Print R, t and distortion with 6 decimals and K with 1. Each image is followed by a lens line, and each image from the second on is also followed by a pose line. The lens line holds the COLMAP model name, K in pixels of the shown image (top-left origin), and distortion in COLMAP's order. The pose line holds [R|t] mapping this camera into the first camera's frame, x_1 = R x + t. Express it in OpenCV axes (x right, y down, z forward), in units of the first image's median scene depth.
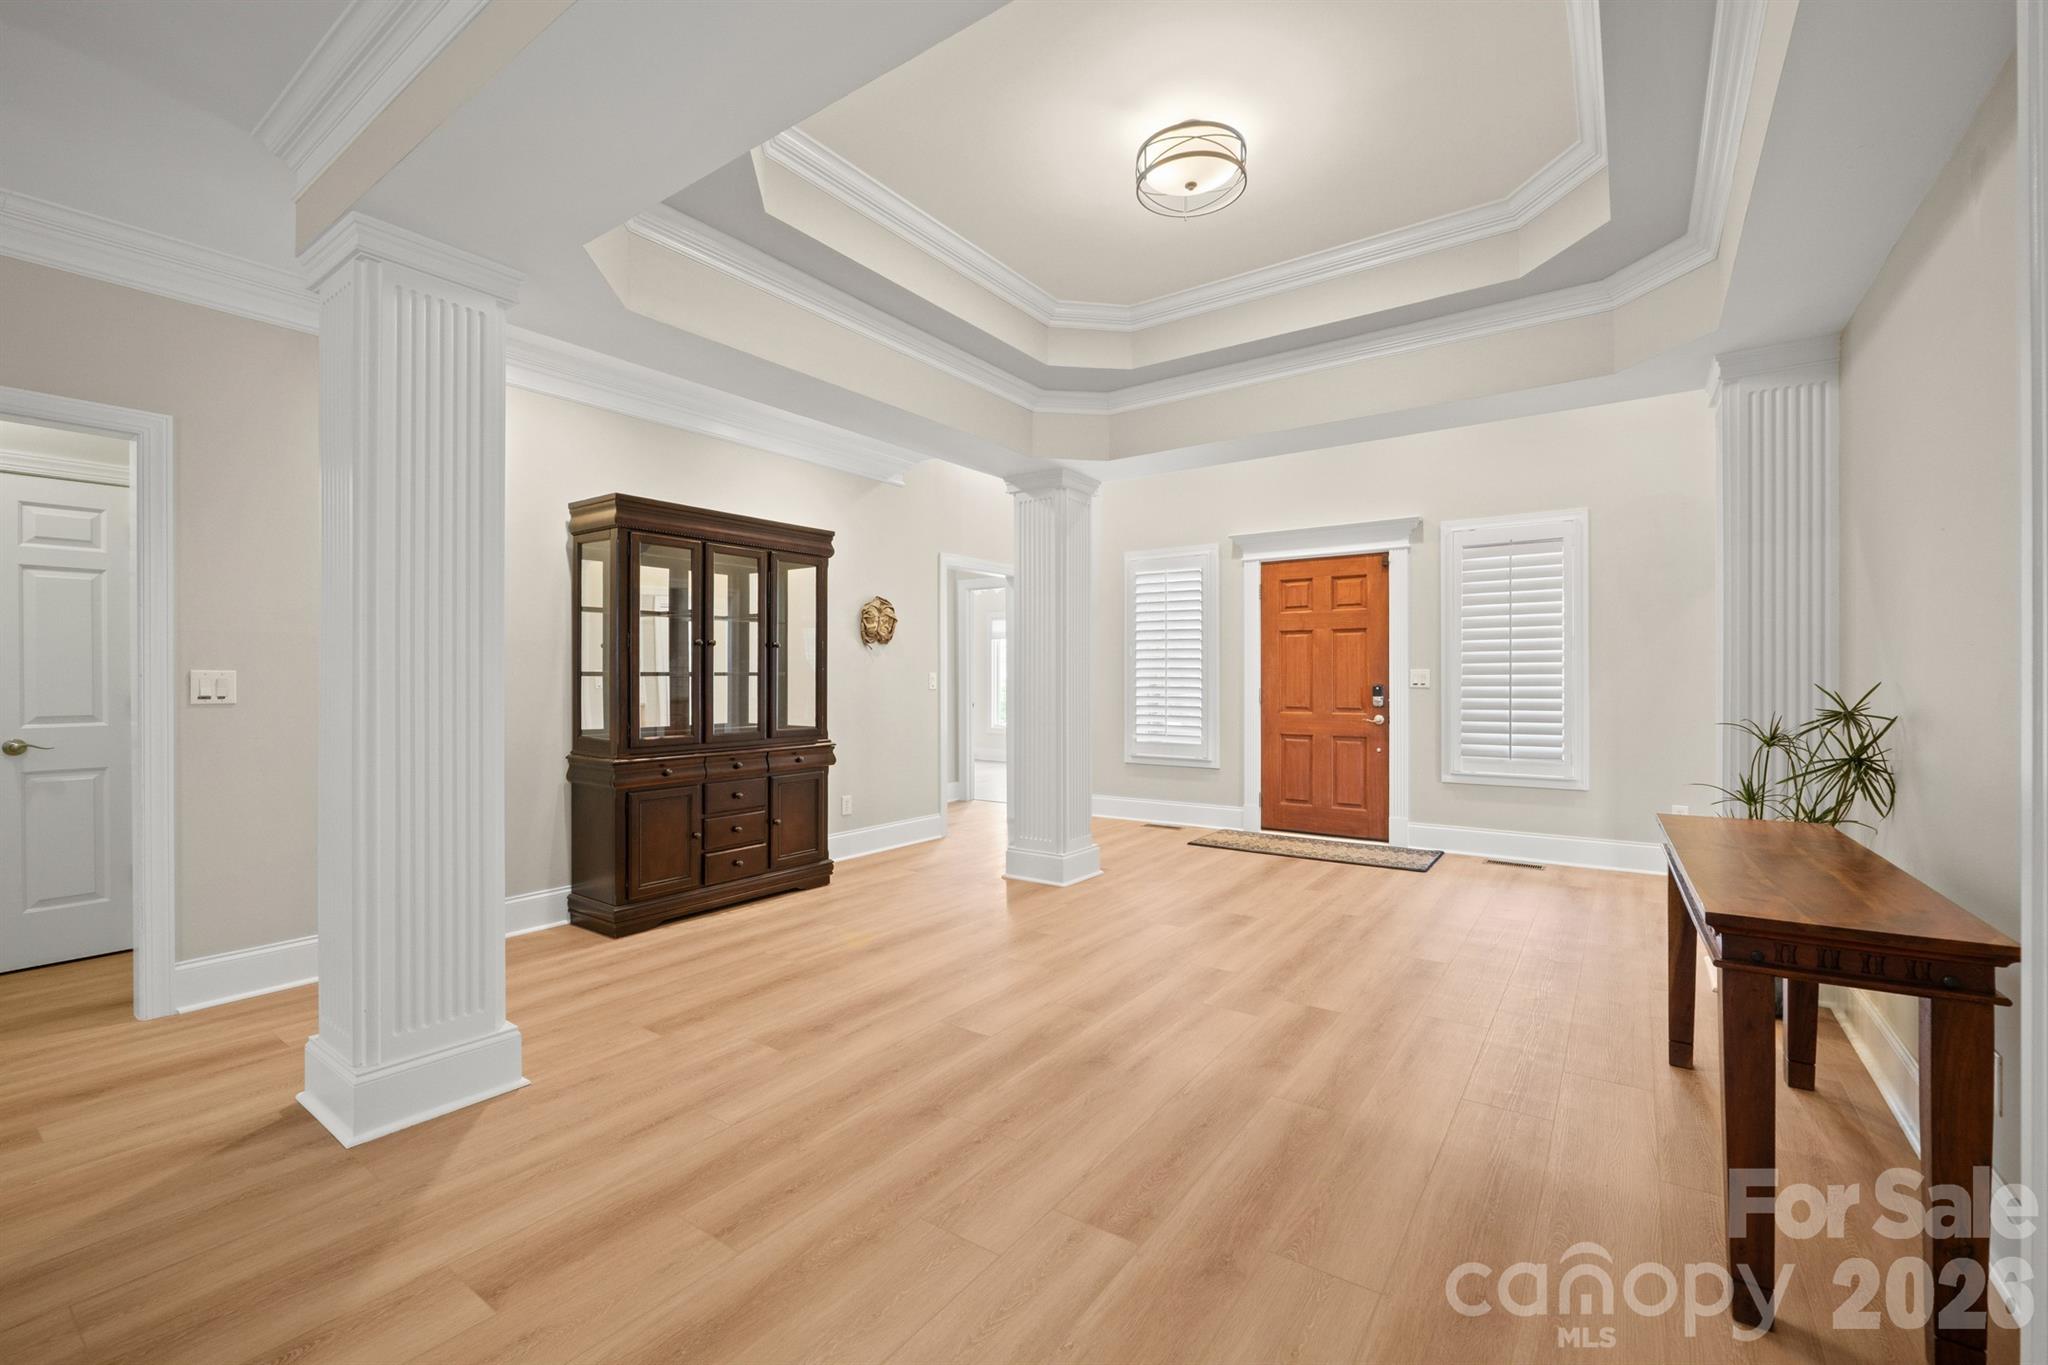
lens RADIAL K [[860.7, 0, 1027.5], [0, 860.7, 681.9], [0, 0, 1]] dist [-0.000745, -0.016067]
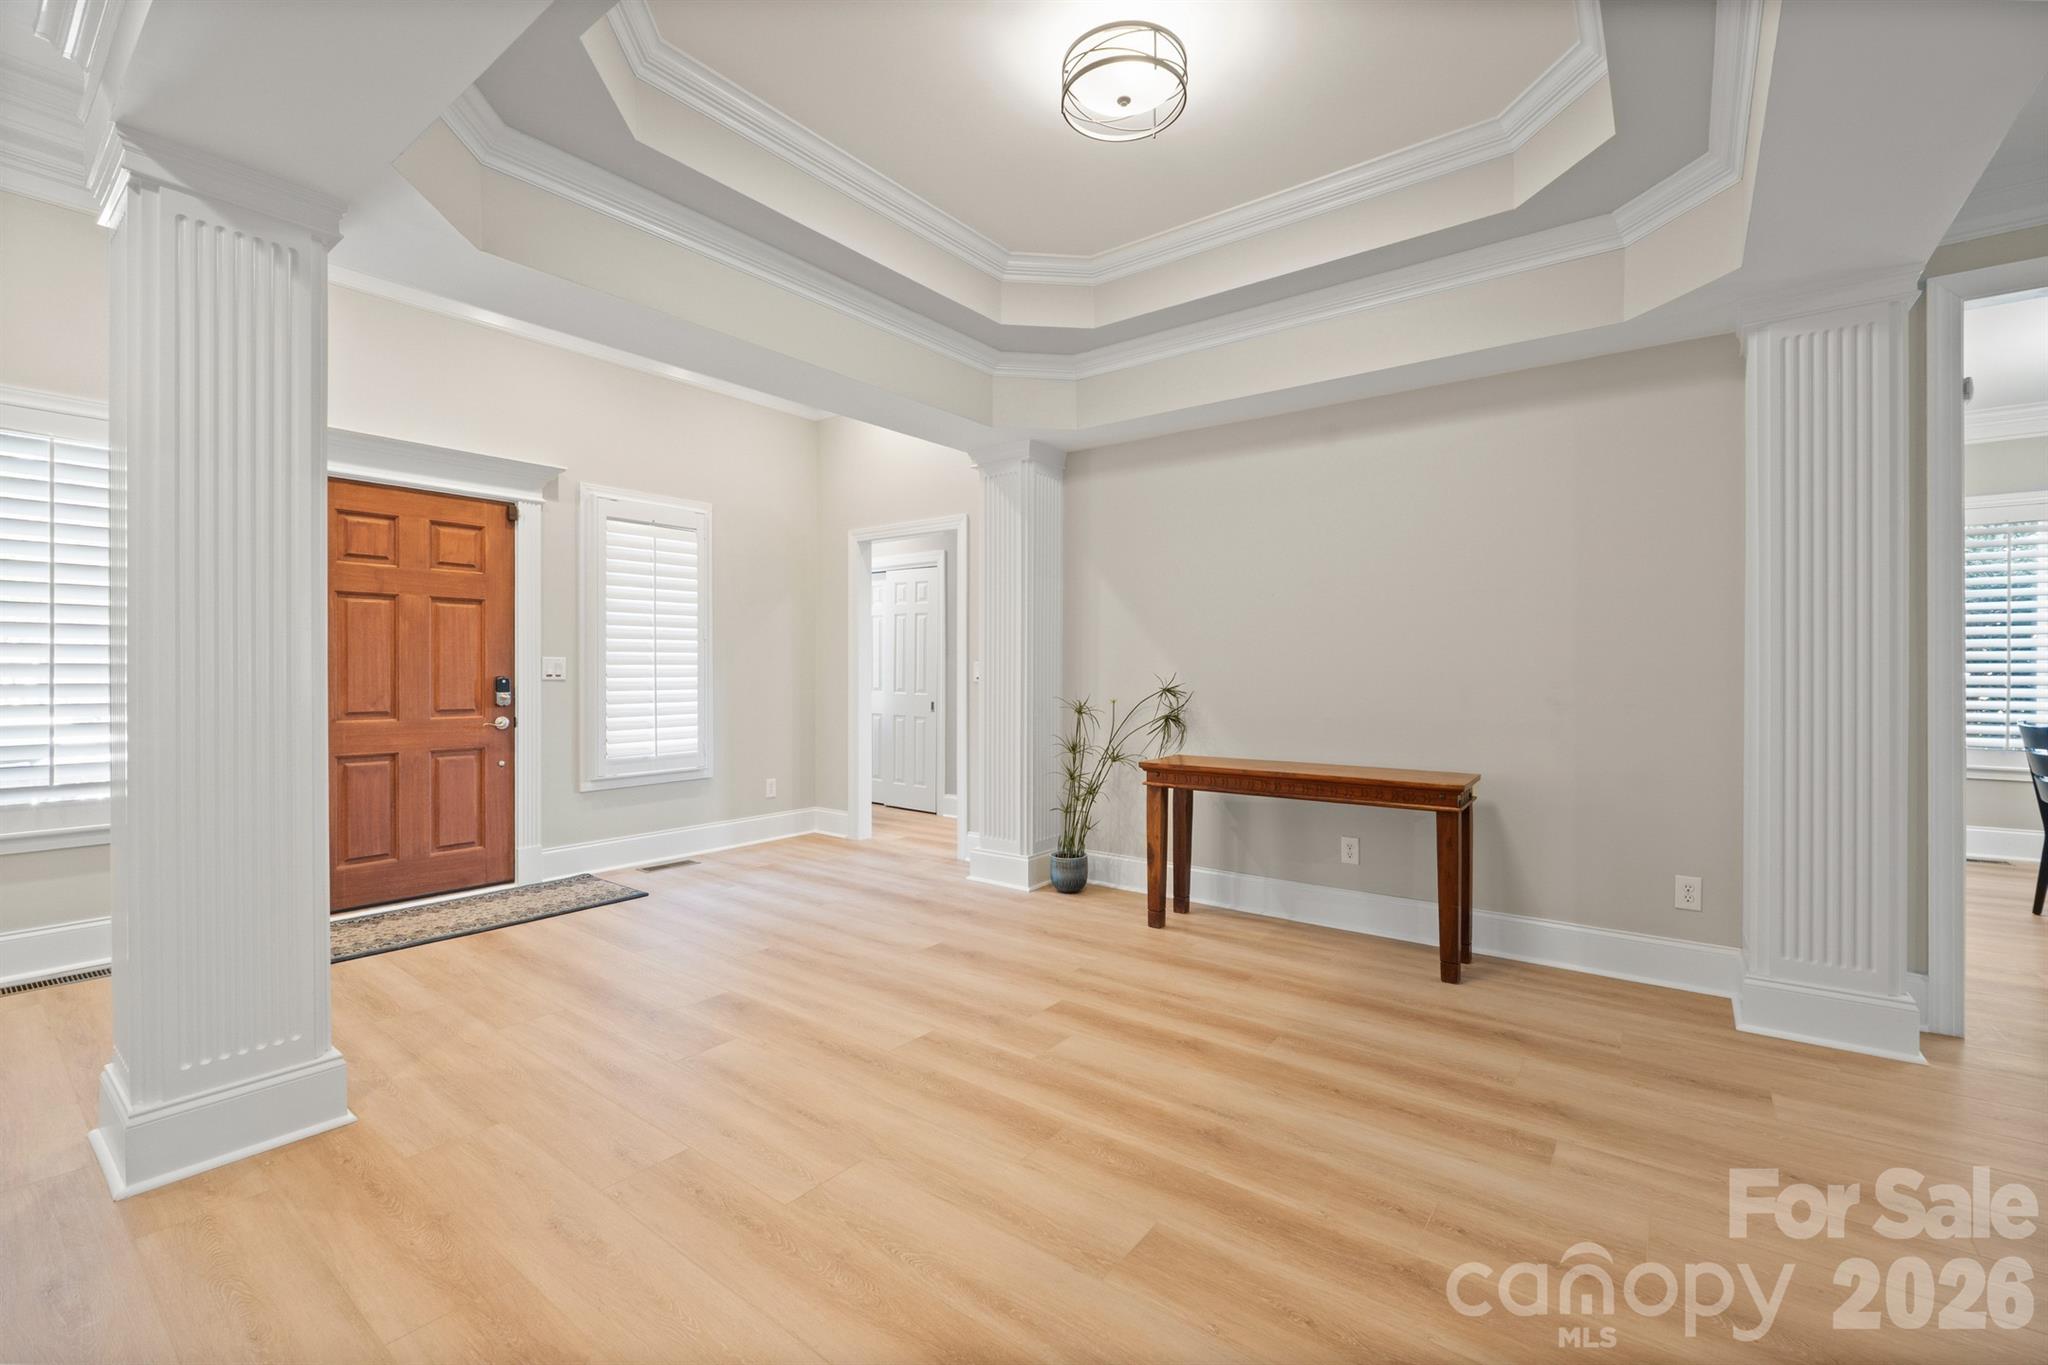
lens RADIAL K [[860.7, 0, 1027.5], [0, 860.7, 681.9], [0, 0, 1]] dist [-0.000745, -0.016067]
pose [[0.033686, -0.011259, 0.999369, -0.328031], [0.002998, 0.999933, 0.011164, 0.000815], [-0.999428, 0.002620, 0.033718, 0.517753]]
